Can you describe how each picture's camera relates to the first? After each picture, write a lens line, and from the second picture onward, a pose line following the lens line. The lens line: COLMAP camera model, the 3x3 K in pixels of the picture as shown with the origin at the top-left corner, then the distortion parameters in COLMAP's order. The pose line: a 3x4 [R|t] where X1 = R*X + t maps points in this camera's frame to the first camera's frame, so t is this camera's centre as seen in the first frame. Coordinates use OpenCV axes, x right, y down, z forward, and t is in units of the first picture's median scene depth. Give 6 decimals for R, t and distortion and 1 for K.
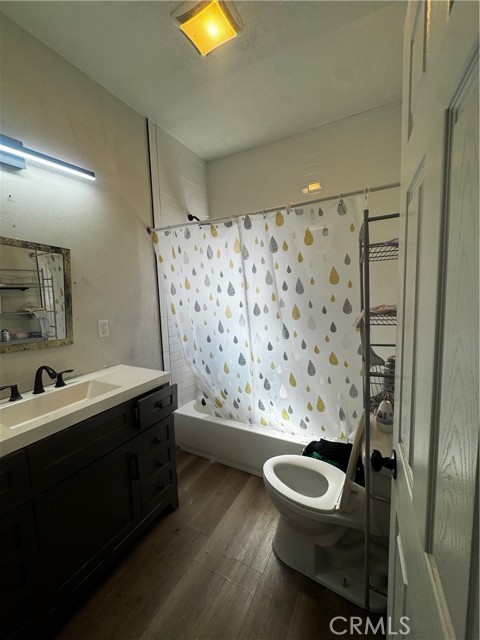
lens RADIAL K [[258.2, 0, 240.0], [0, 258.2, 320.0], [0, 0, 1]] dist [-0.001366, -0.000323]
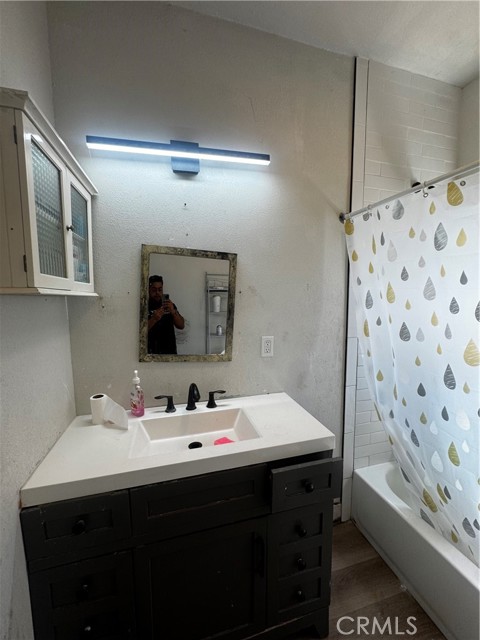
lens RADIAL K [[258.2, 0, 240.0], [0, 258.2, 320.0], [0, 0, 1]] dist [-0.001366, -0.000323]
pose [[0.689698, 0.100572, -0.717079, -0.003566], [-0.095025, 0.994314, 0.048057, -0.073749], [0.717835, 0.034995, 0.695334, 0.318776]]
